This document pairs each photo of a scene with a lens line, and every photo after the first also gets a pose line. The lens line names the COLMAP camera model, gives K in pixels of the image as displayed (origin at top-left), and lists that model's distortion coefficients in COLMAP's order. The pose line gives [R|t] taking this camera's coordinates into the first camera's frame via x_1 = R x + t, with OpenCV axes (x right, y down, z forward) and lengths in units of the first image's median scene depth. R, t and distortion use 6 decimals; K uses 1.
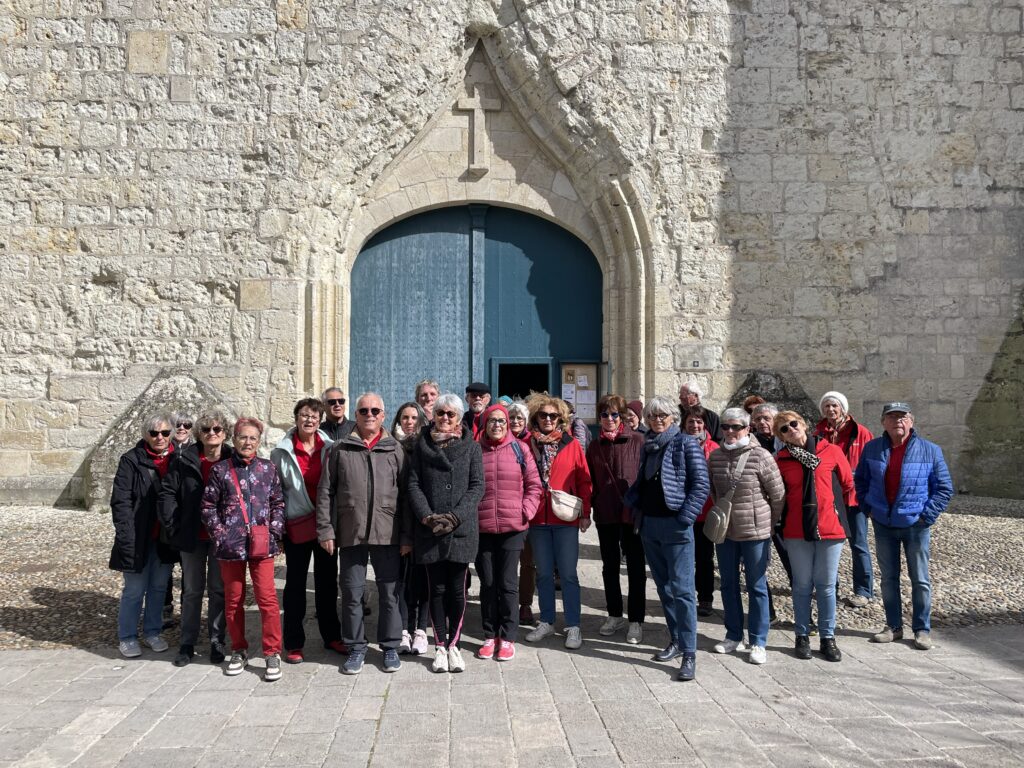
lens RADIAL K [[782.1, 0, 507.8], [0, 782.1, 382.3], [0, 0, 1]] dist [0.059879, -0.085567]
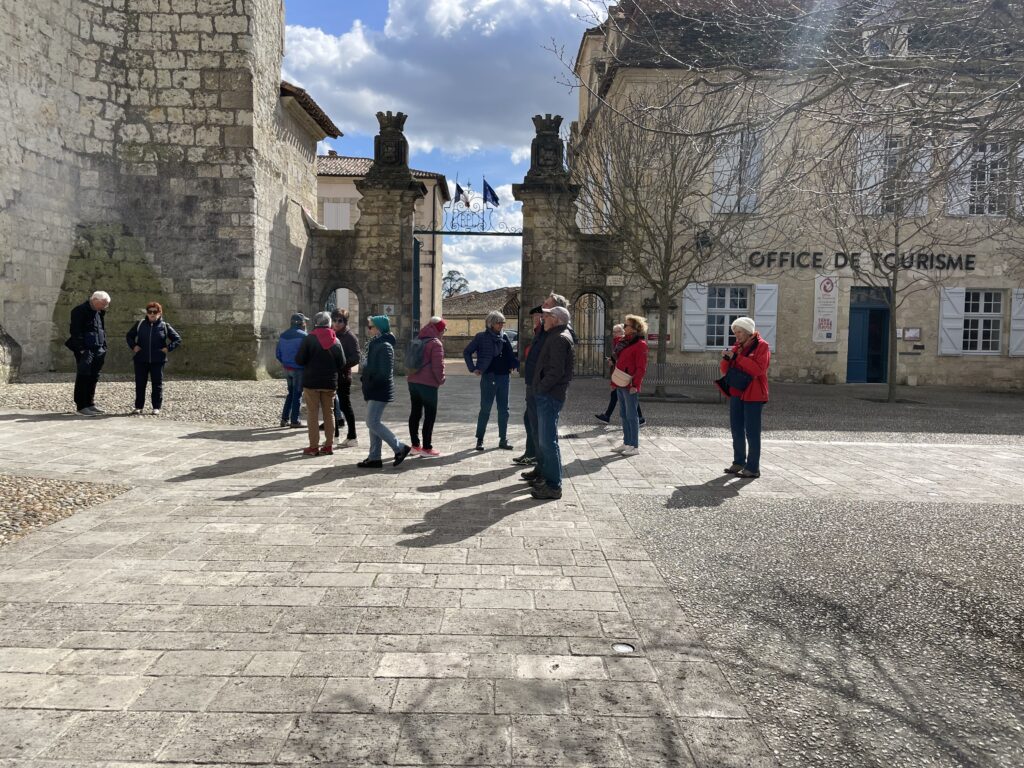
lens RADIAL K [[782.1, 0, 511.5], [0, 782.1, 379.6], [0, 0, 1]] dist [0.059879, -0.085567]
pose [[0.044820, -0.056106, 0.997418, -1.299005], [-0.066001, 0.996074, 0.058997, 0.037671], [-0.996812, -0.068475, 0.040941, 0.261264]]
